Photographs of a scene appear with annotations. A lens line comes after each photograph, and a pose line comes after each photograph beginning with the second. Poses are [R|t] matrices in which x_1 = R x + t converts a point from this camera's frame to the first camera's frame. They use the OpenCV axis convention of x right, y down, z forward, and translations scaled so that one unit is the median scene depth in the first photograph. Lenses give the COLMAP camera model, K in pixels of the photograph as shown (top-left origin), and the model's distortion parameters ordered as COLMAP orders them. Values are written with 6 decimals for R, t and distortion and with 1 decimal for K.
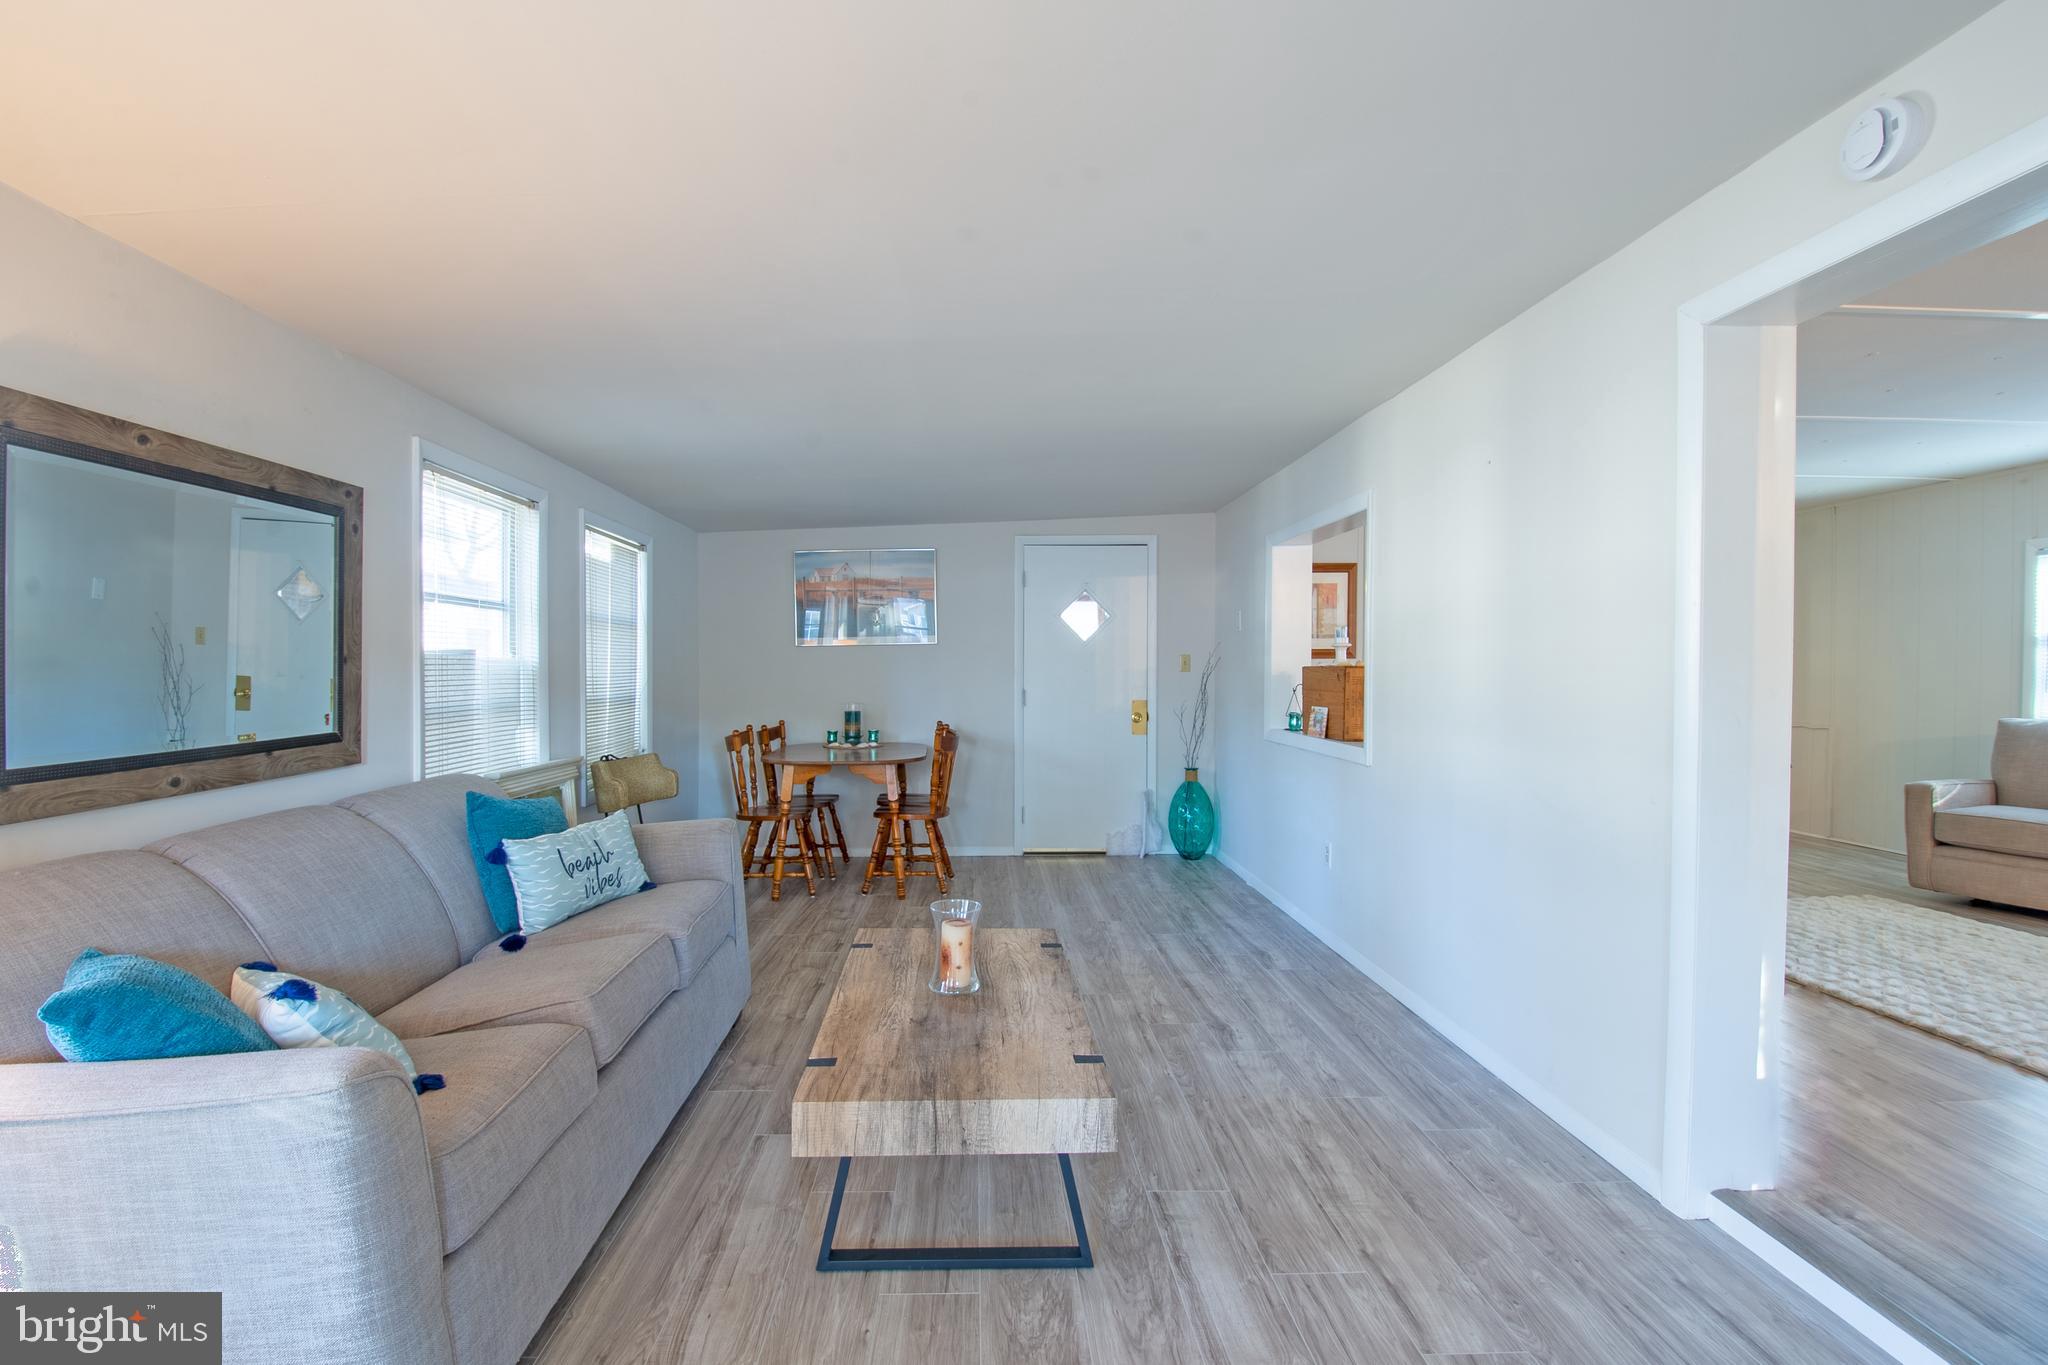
lens RADIAL K [[894.8, 0, 1027.3], [0, 894.8, 675.7], [0, 0, 1]] dist [0.001123, -0.000221]
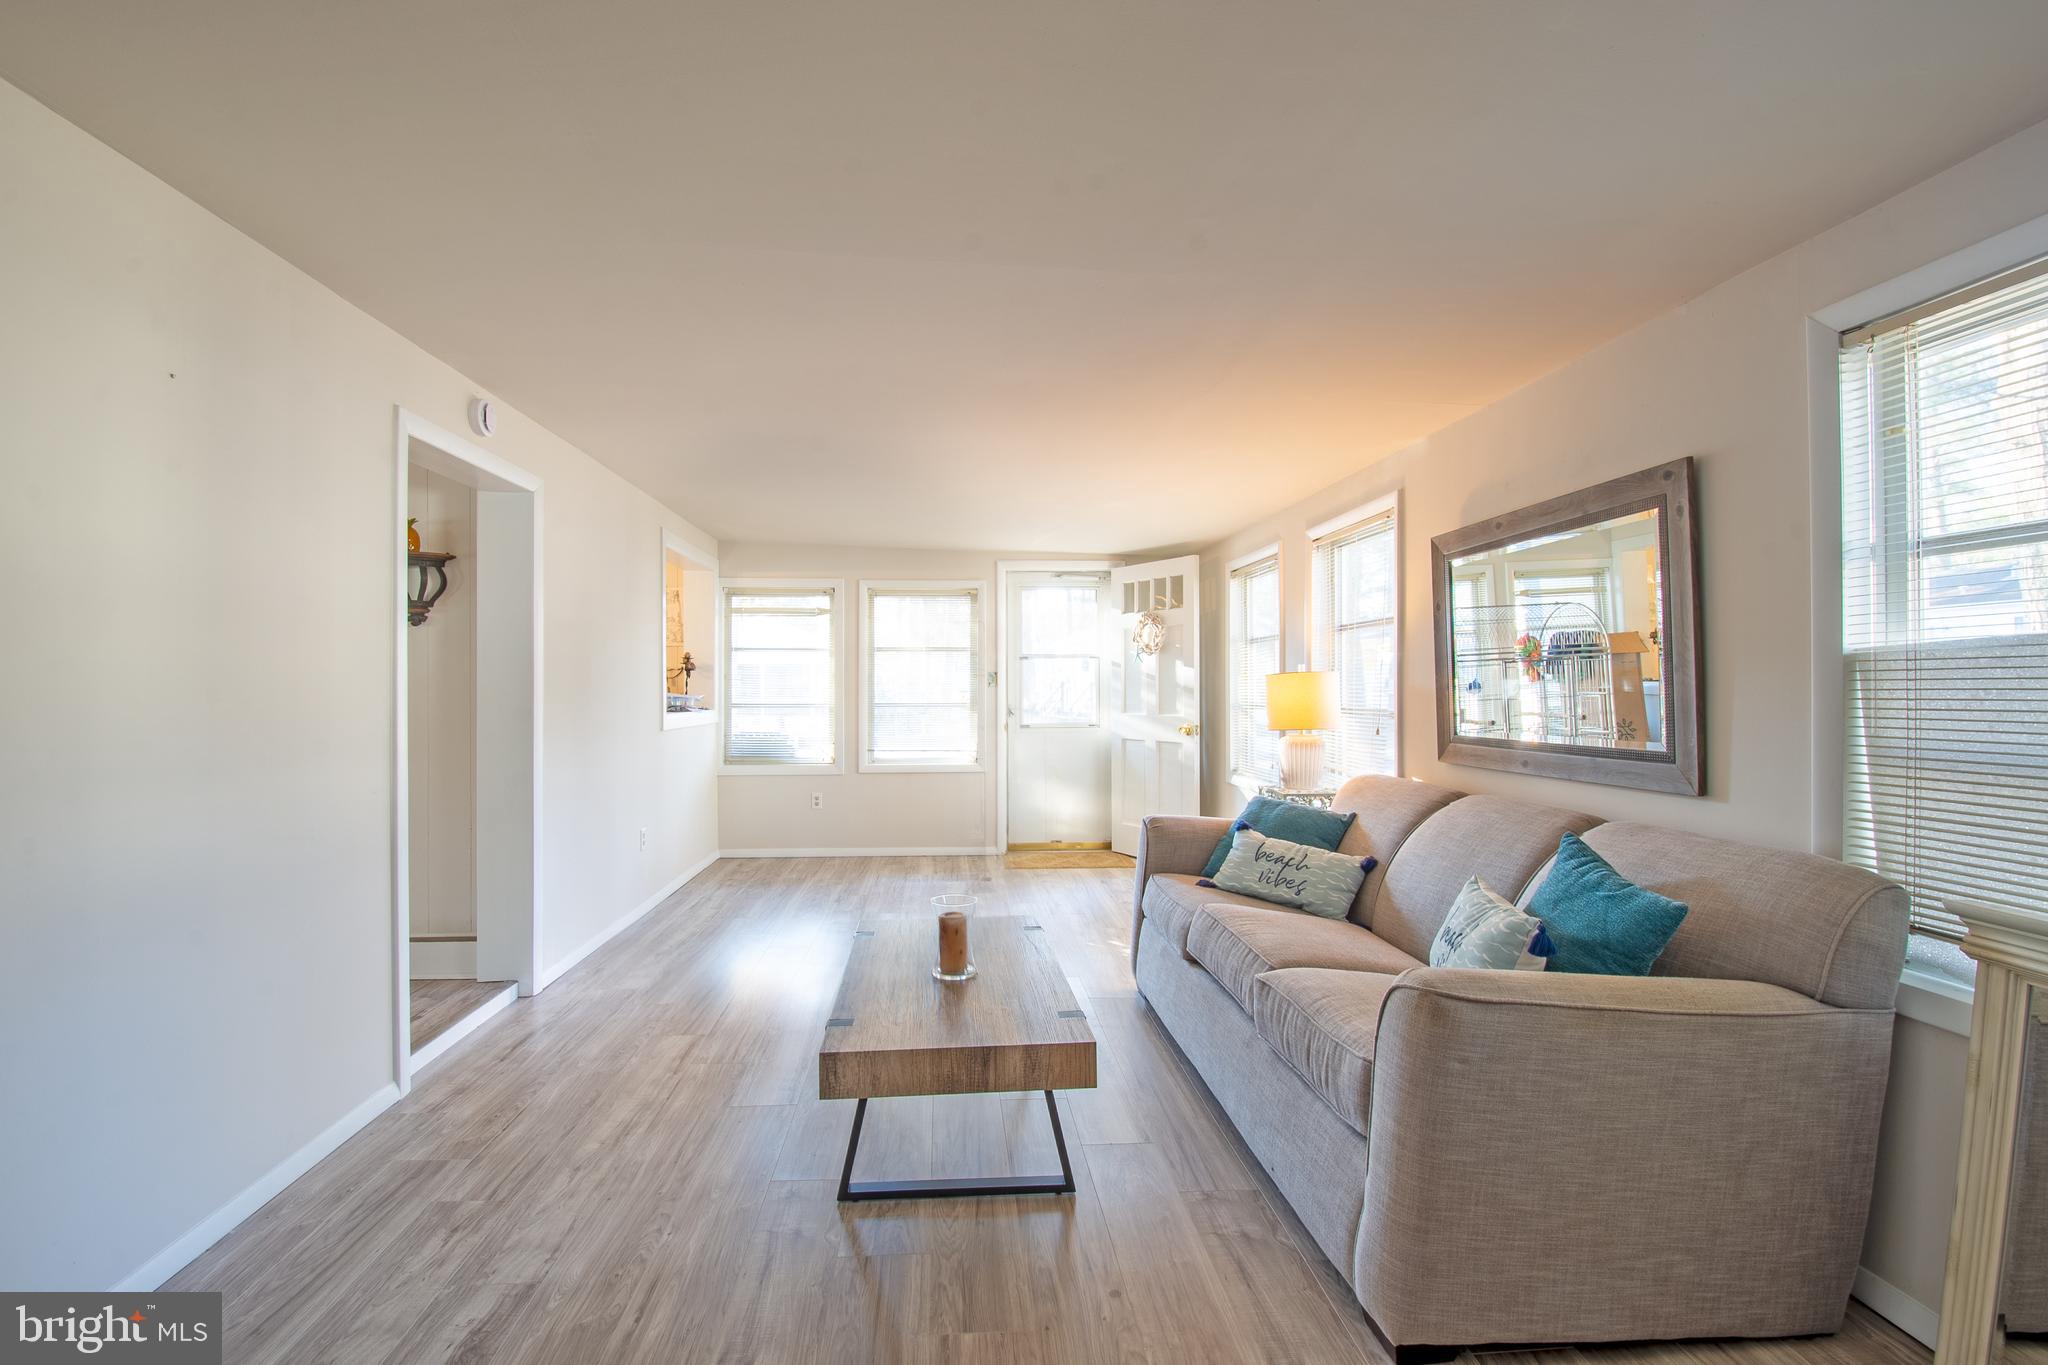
lens RADIAL K [[894.8, 0, 1014.8], [0, 894.8, 682.5], [0, 0, 1]] dist [0.001123, -0.000221]
pose [[-0.999679, 0.000812, -0.025324, -0.115923], [0.000737, 0.999995, 0.002975, -0.008515], [0.025326, 0.002955, -0.999675, 1.900221]]
